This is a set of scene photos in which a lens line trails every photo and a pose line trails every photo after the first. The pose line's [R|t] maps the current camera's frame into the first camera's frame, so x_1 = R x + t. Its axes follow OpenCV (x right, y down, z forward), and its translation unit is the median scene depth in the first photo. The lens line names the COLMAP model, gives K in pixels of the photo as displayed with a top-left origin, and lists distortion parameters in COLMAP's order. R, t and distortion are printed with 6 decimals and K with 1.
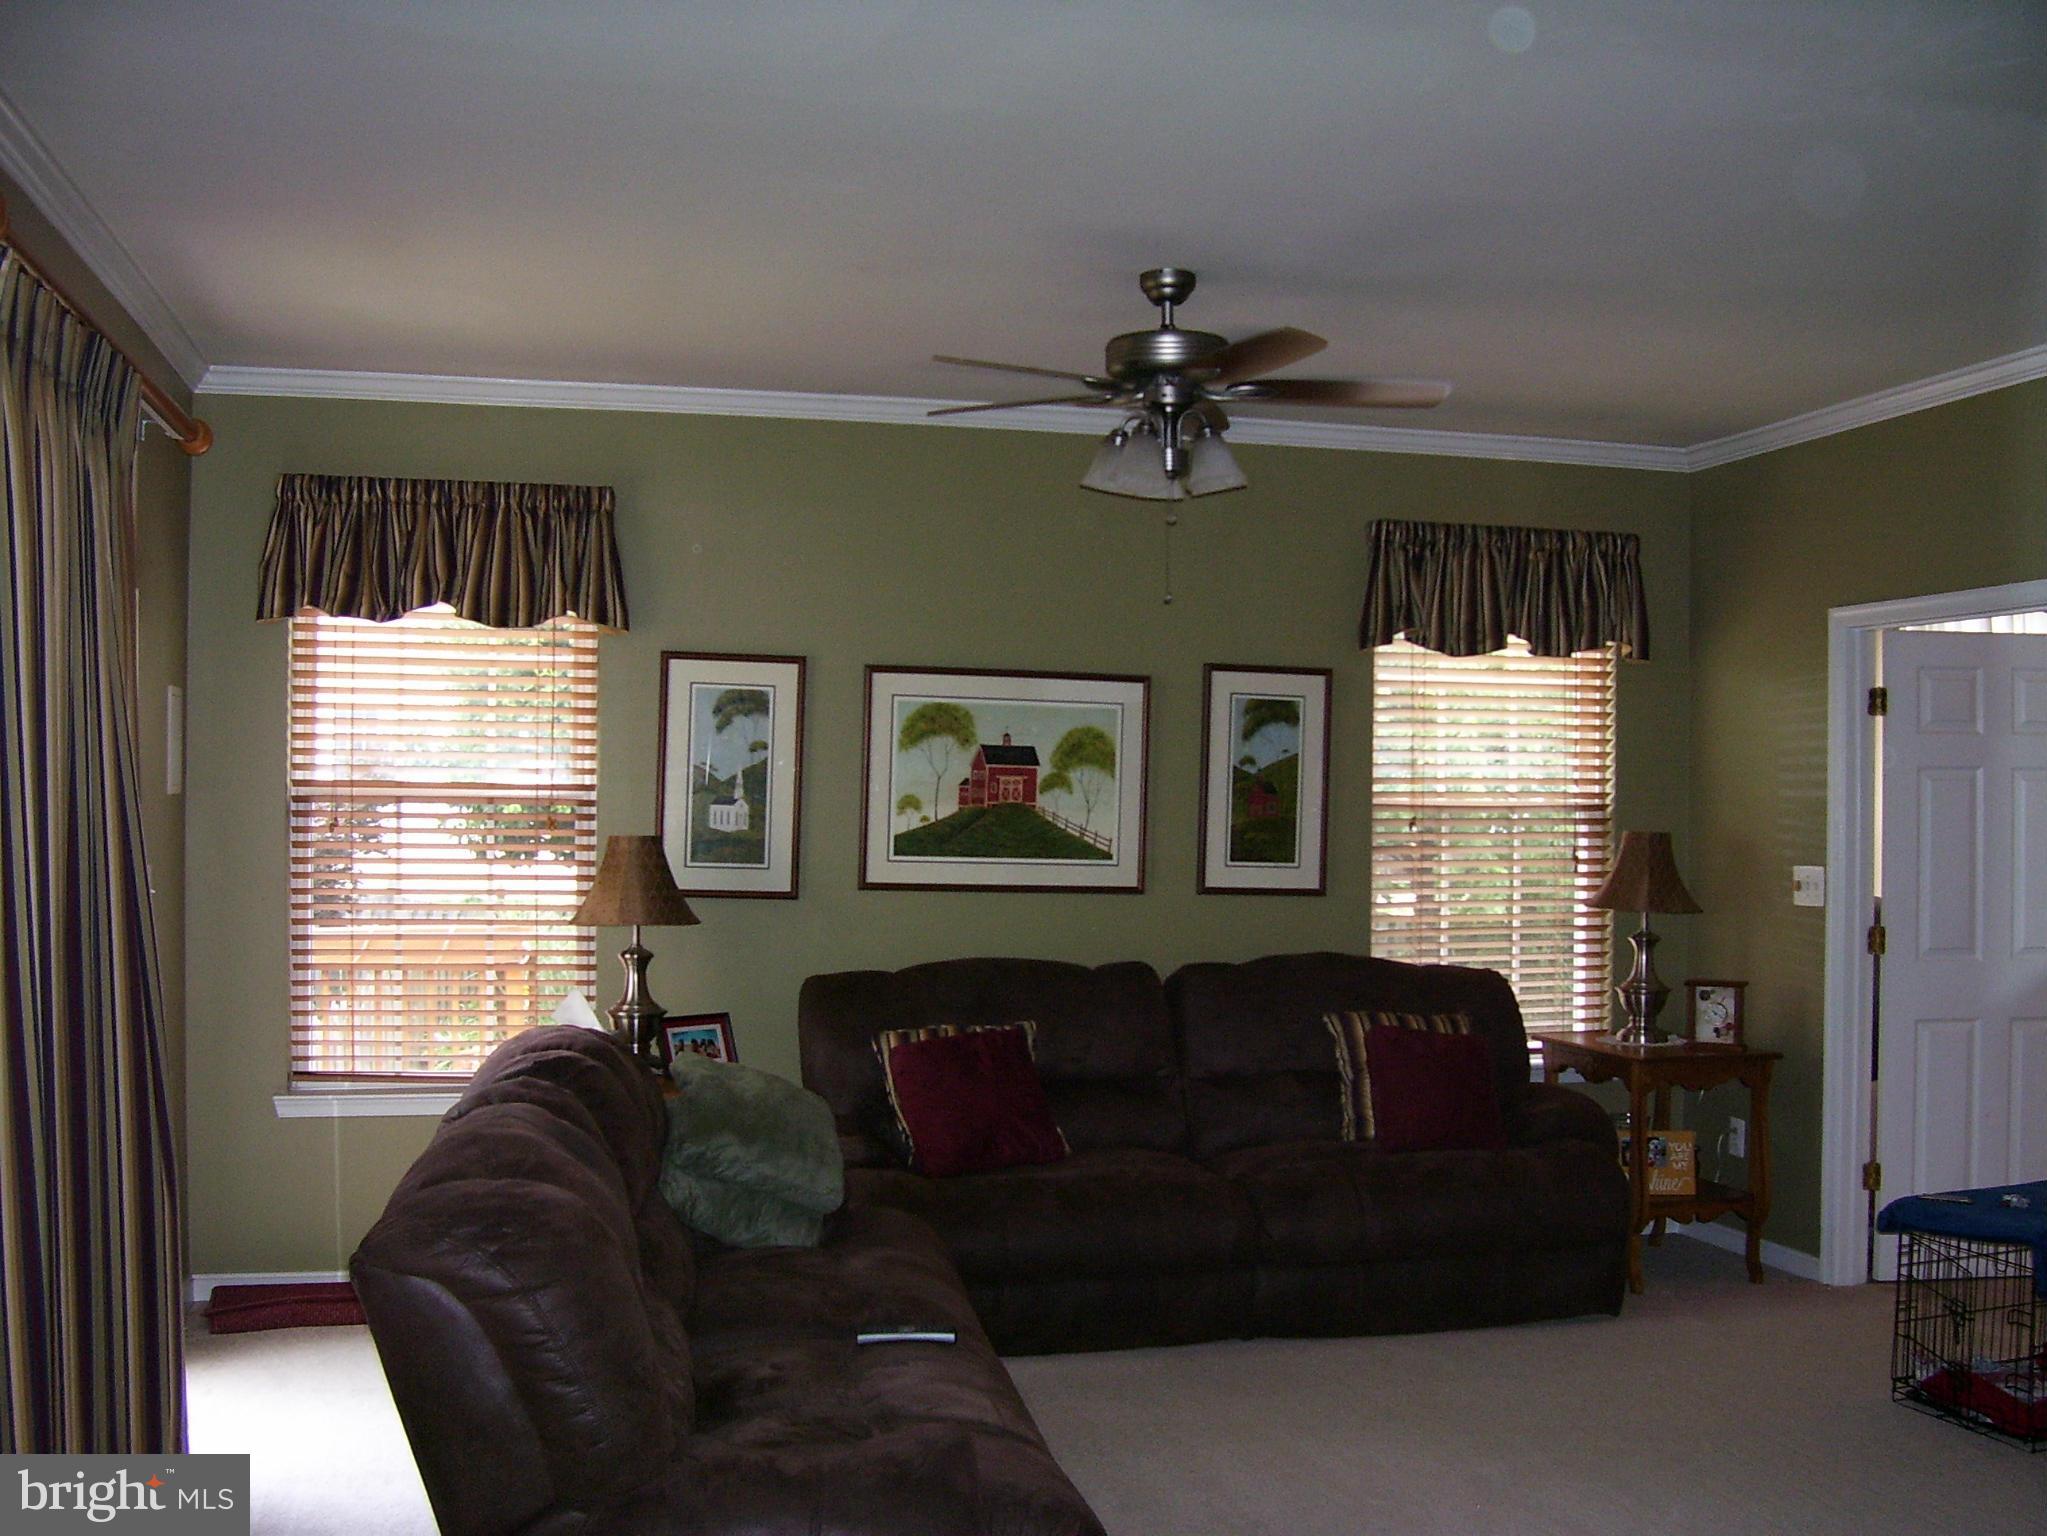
lens RADIAL K [[2052.7, 0, 1047.0], [0, 2052.7, 809.3], [0, 0, 1]] dist [-0.191375, 0.192065]
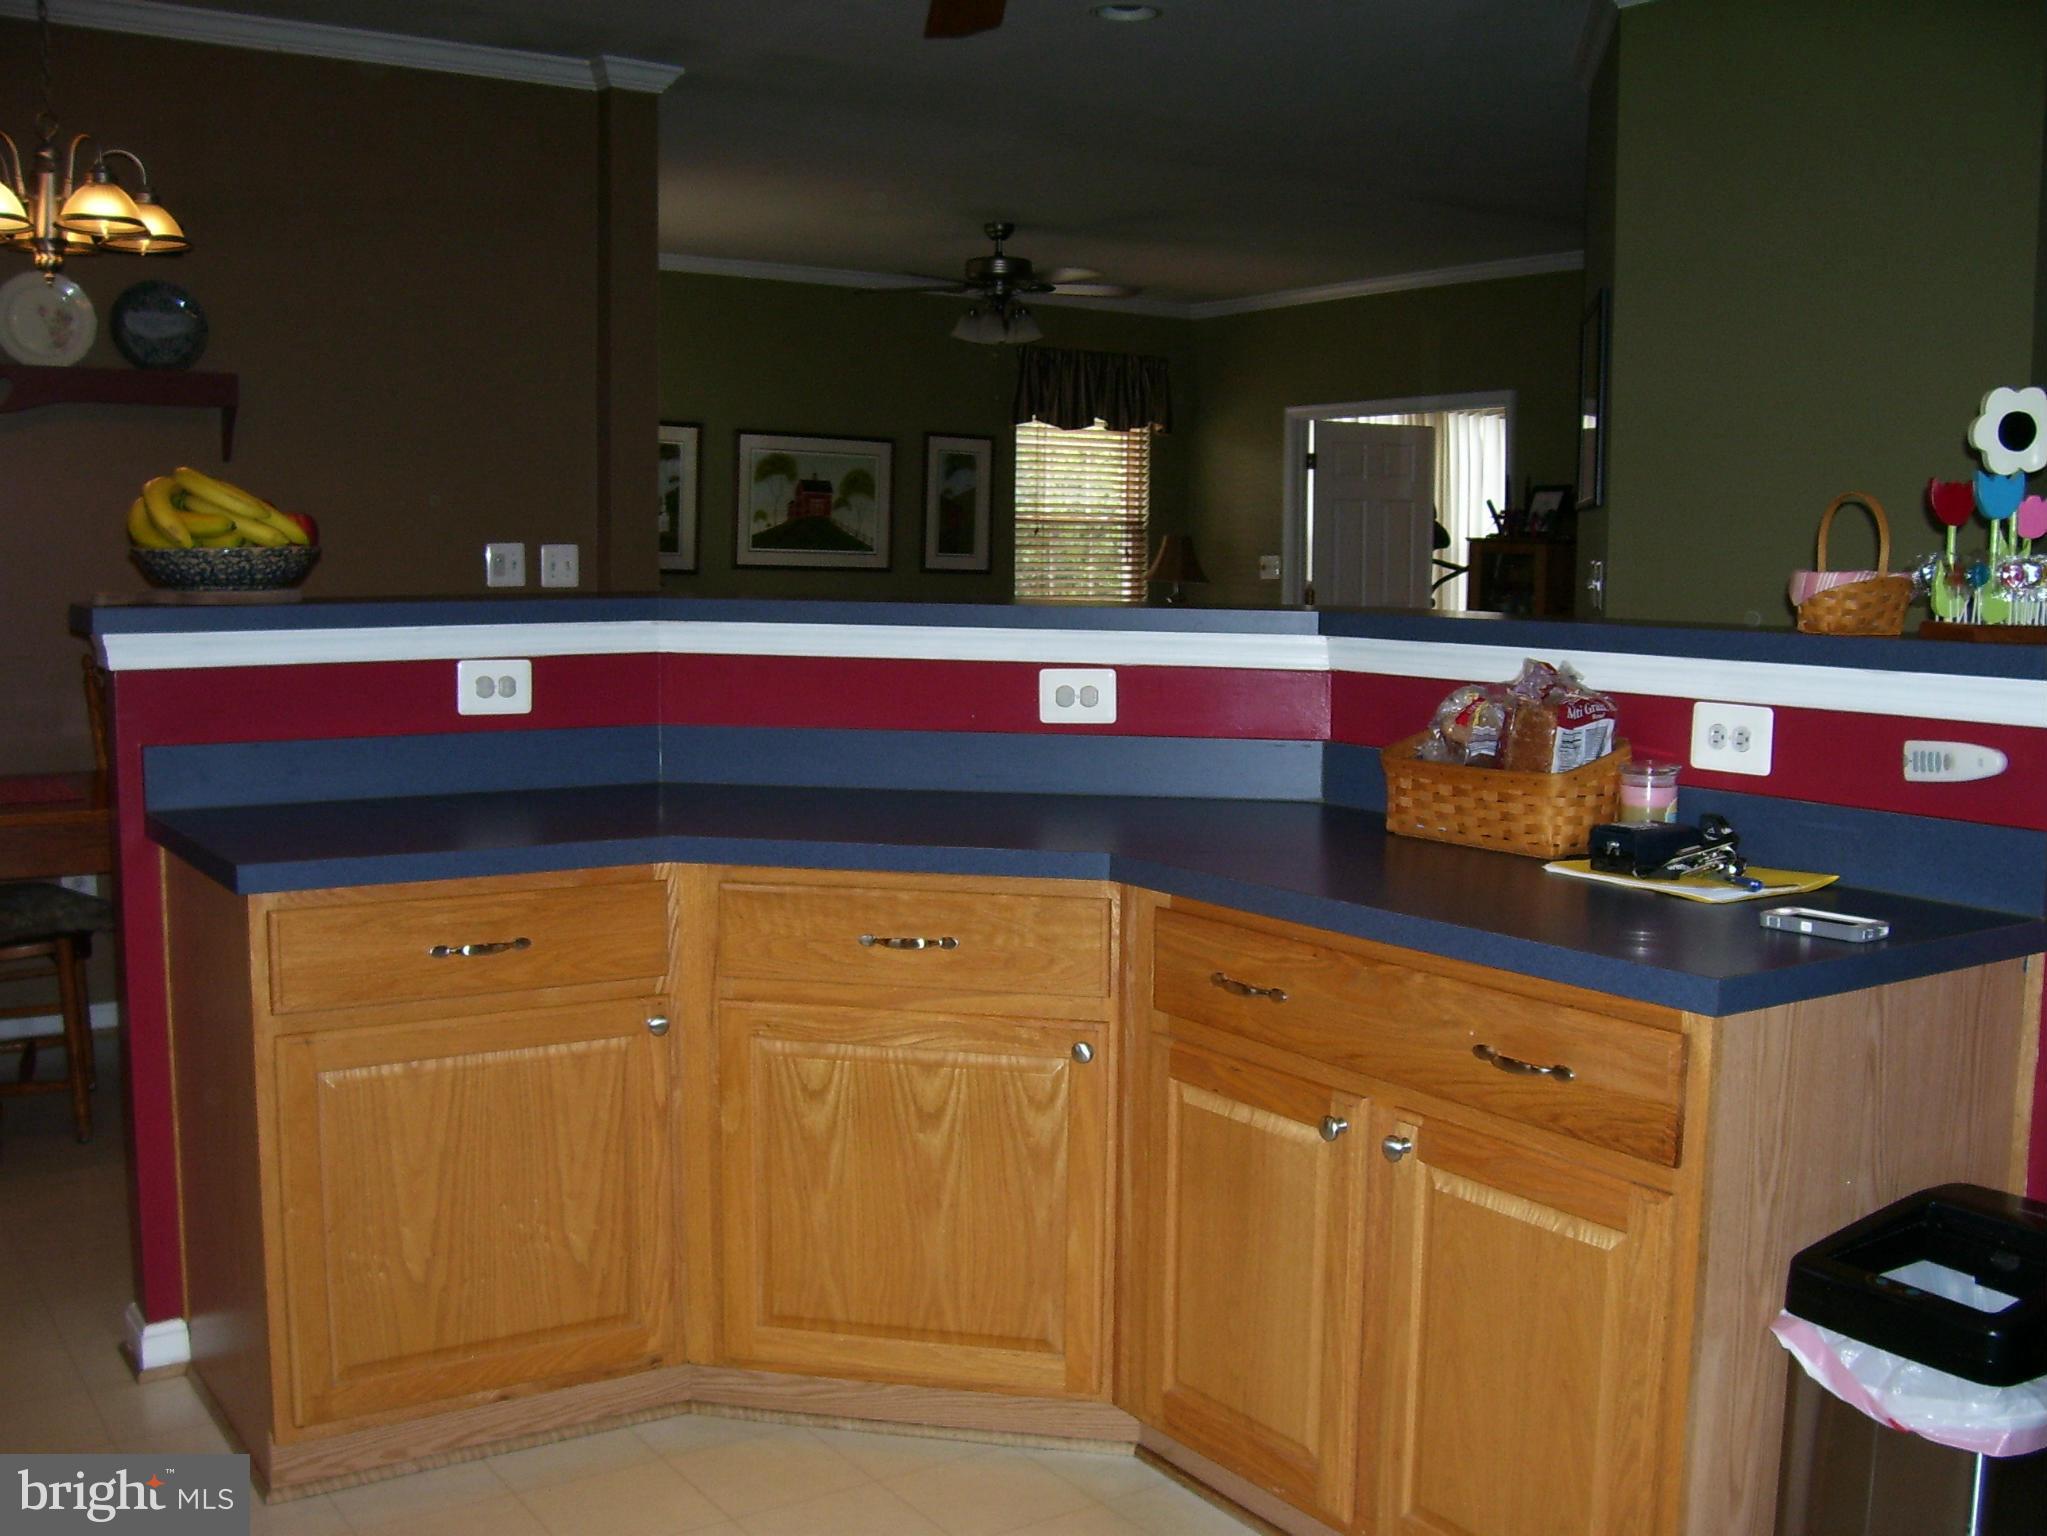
lens RADIAL K [[2052.7, 0, 1047.0], [0, 2052.7, 809.3], [0, 0, 1]] dist [-0.191375, 0.192065]
pose [[0.933942, -0.040546, 0.355117, -0.421269], [-0.002657, 0.992730, 0.120335, 0.032041], [-0.357414, -0.113329, 0.927045, -0.577408]]
